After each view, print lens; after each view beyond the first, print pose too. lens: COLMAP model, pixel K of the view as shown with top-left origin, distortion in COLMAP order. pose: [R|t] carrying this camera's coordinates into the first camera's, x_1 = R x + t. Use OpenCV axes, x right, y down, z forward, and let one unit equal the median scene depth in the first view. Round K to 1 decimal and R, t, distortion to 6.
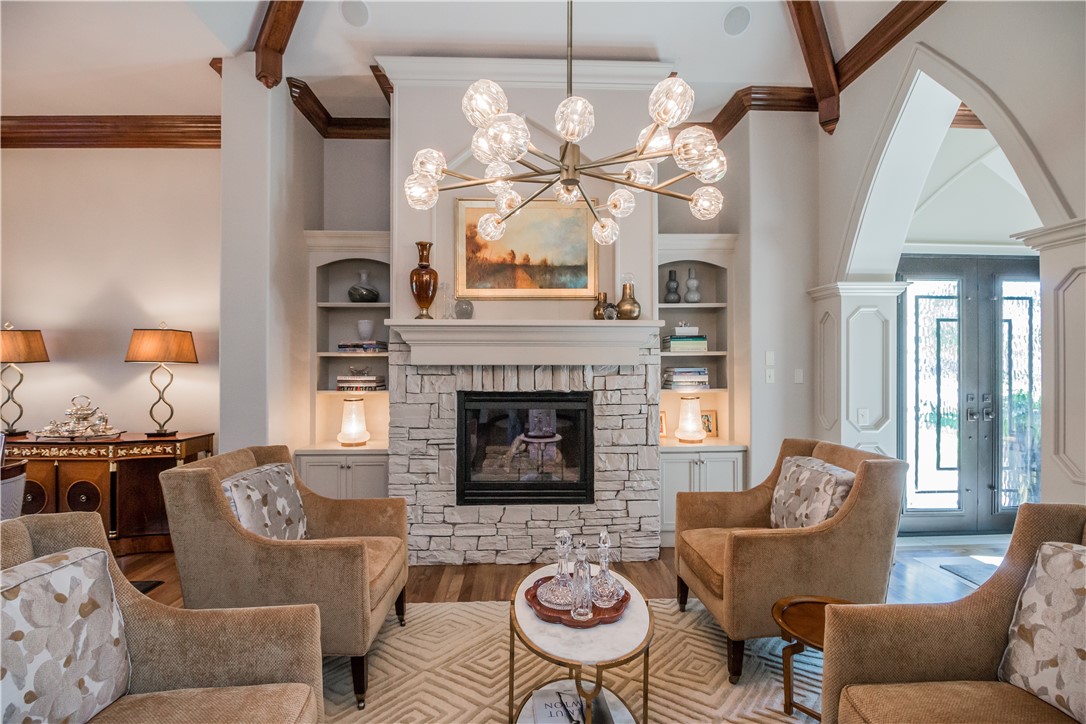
lens RADIAL K [[505.7, 0, 538.7], [0, 505.7, 368.3], [0, 0, 1]] dist [-0.000712, -0.011957]
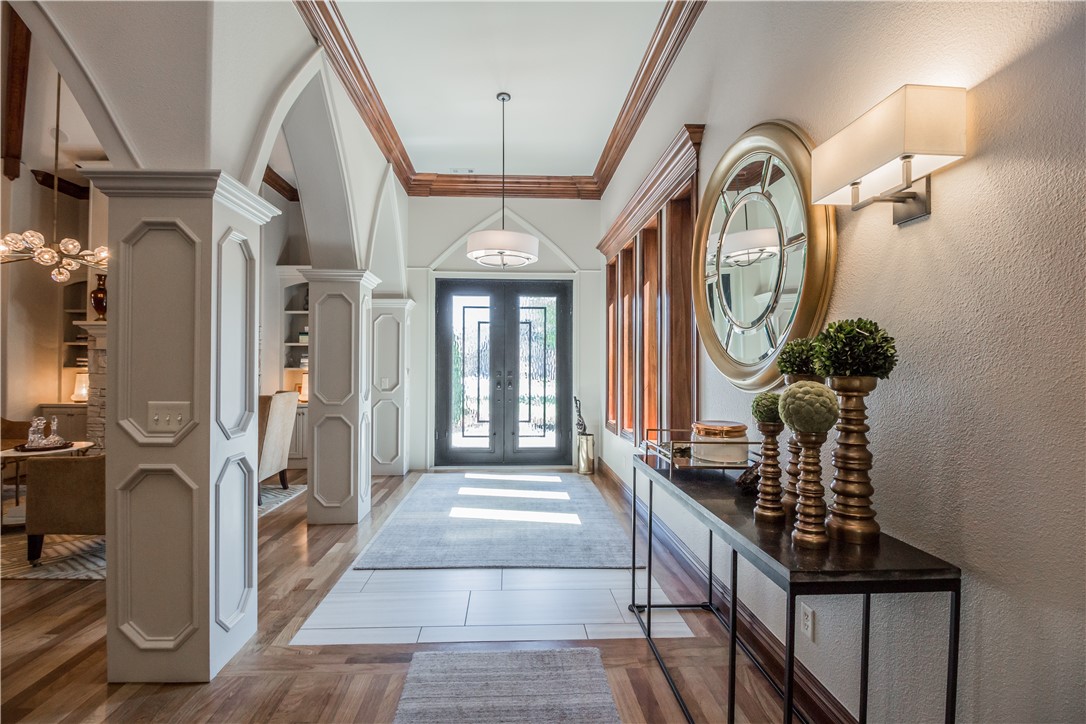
lens RADIAL K [[505.7, 0, 538.7], [0, 505.7, 368.3], [0, 0, 1]] dist [-0.000712, -0.011957]
pose [[0.999963, 0.003640, 0.007835, 0.978988], [-0.003618, 0.999989, -0.002842, 0.045674], [-0.007846, 0.002814, 0.999965, -0.524708]]
